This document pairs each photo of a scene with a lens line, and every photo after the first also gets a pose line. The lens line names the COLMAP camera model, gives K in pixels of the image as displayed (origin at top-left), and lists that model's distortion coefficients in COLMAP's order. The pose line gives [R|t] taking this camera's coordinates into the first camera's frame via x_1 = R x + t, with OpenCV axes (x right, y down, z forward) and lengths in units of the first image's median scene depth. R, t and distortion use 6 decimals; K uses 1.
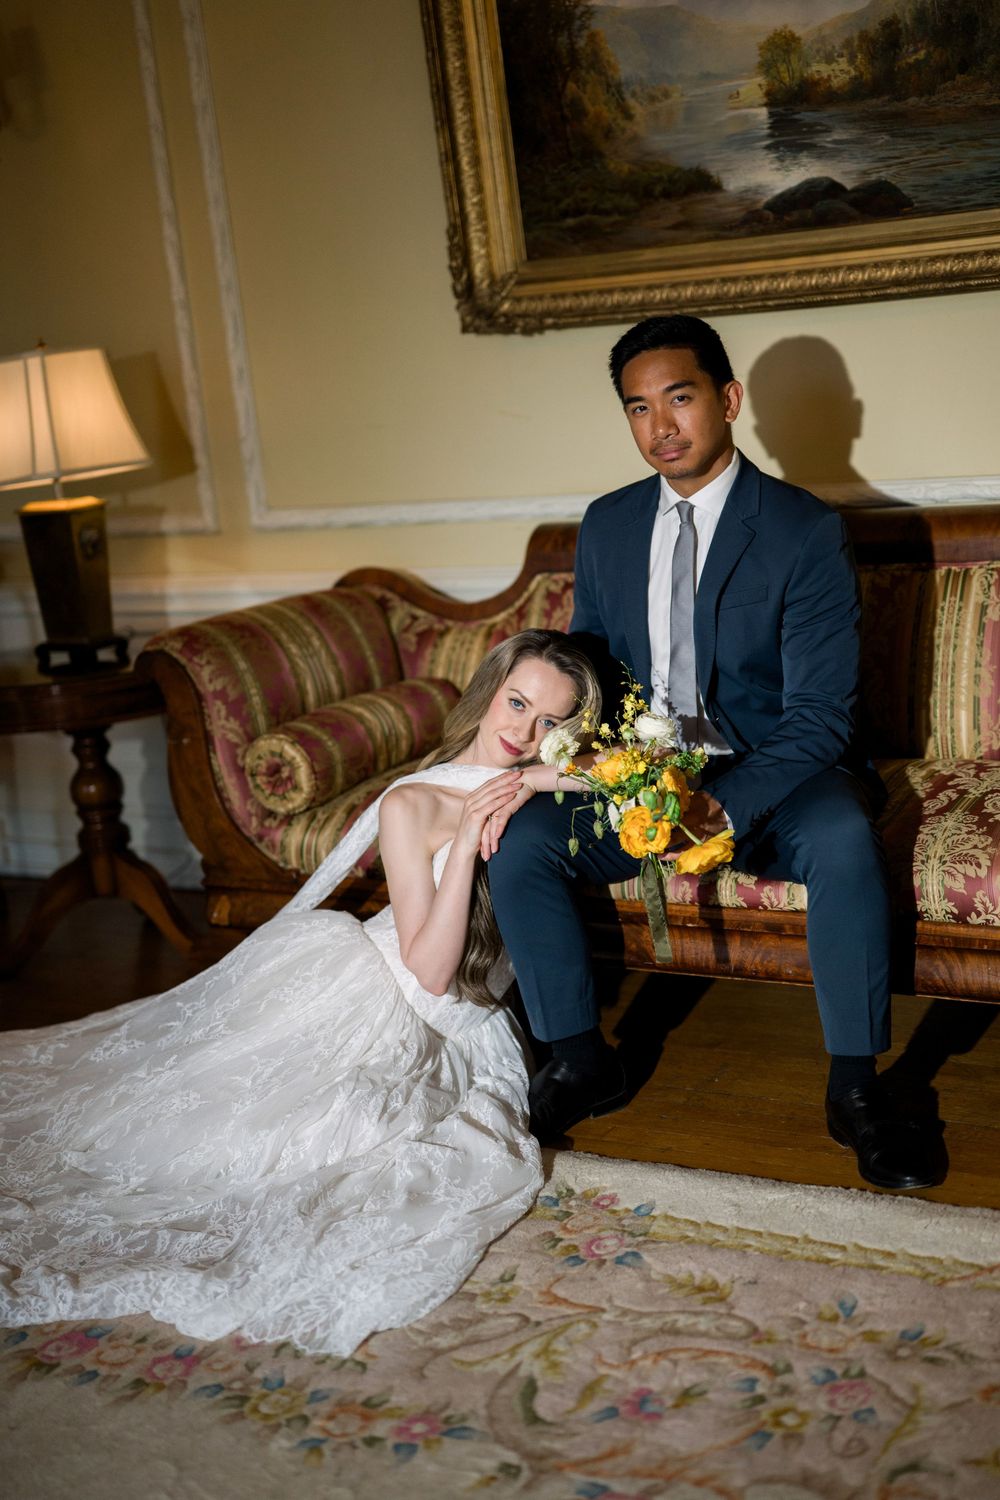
lens RADIAL K [[2090.6, 0, 514.1], [0, 2090.6, 738.8], [0, 0, 1]] dist [-0.018877, 0.000000]
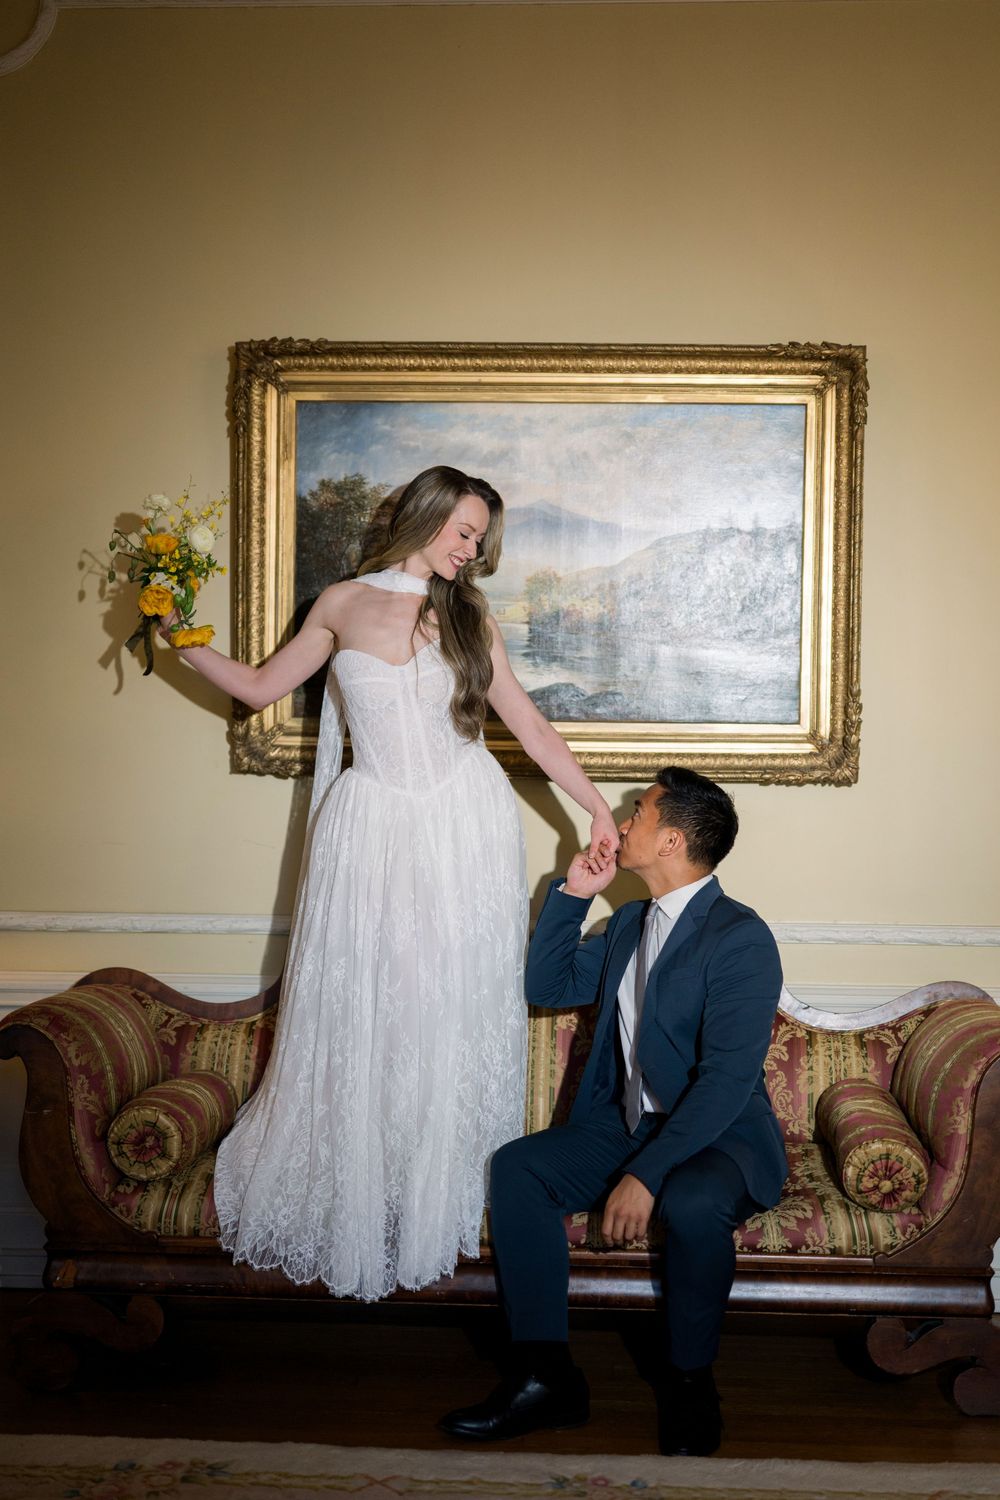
lens RADIAL K [[2090.6, 0, 499.1], [0, 2090.6, 747.4], [0, 0, 1]] dist [-0.018877, 0.000000]
pose [[0.874419, 0.113940, 0.471602, -0.491394], [-0.004721, 0.973985, -0.226563, 0.062136], [-0.485148, 0.195884, 0.852209, -0.072524]]
